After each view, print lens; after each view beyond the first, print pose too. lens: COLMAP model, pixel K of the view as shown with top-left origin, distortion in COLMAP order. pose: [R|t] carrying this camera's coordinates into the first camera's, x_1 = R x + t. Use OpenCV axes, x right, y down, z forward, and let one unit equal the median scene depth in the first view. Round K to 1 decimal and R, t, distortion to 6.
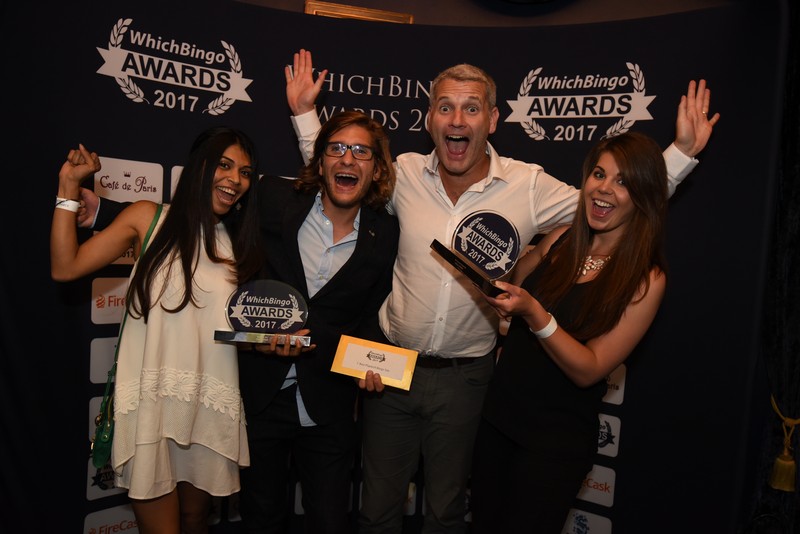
lens RADIAL K [[632.5, 0, 401.4], [0, 632.5, 262.9], [0, 0, 1]] dist [-0.037940, 0.028457]
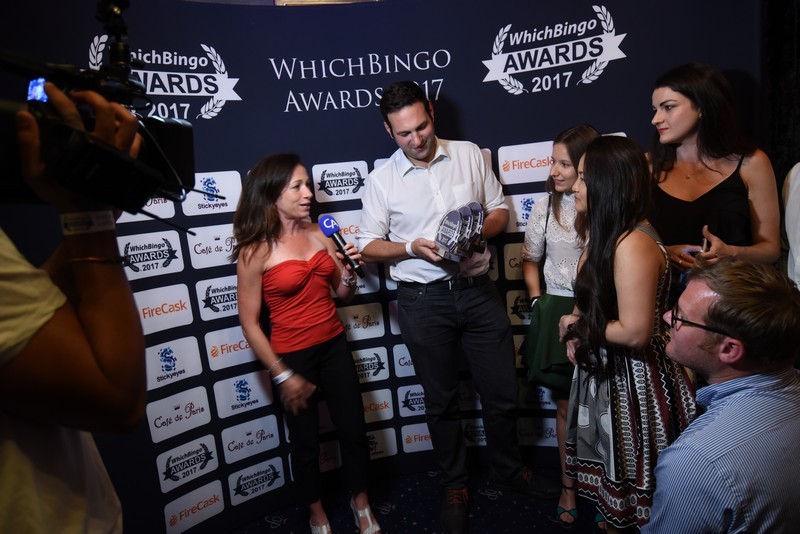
lens RADIAL K [[498.4, 0, 400.7], [0, 498.4, 262.0], [0, 0, 1]] dist [-0.044133, 0.022641]
pose [[0.986256, -0.163788, 0.021738, -0.041846], [0.160880, 0.981946, 0.099499, -0.033520], [-0.037642, -0.094634, 0.994800, 0.158530]]
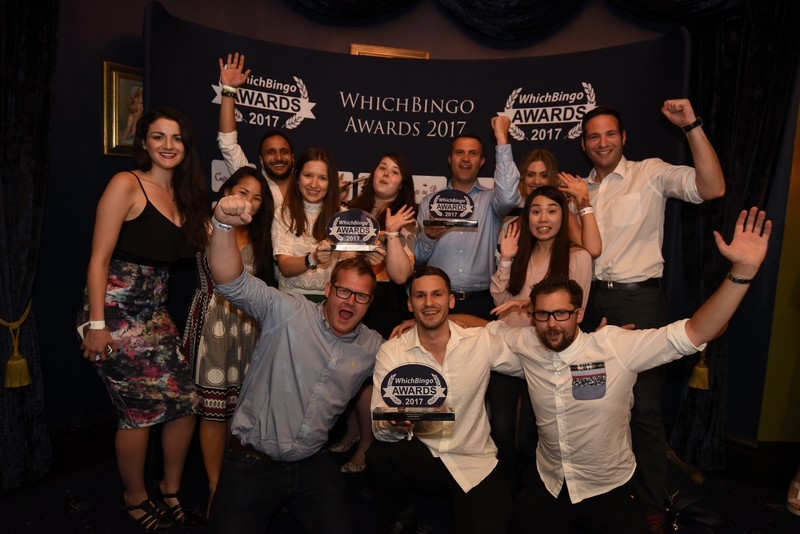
lens RADIAL K [[498.4, 0, 399.6], [0, 498.4, 258.2], [0, 0, 1]] dist [-0.044133, 0.022641]
pose [[0.998403, -0.015831, -0.054224, 0.007533], [0.017526, 0.999368, 0.030922, 0.028108], [0.053700, -0.031823, 0.998050, -0.120466]]
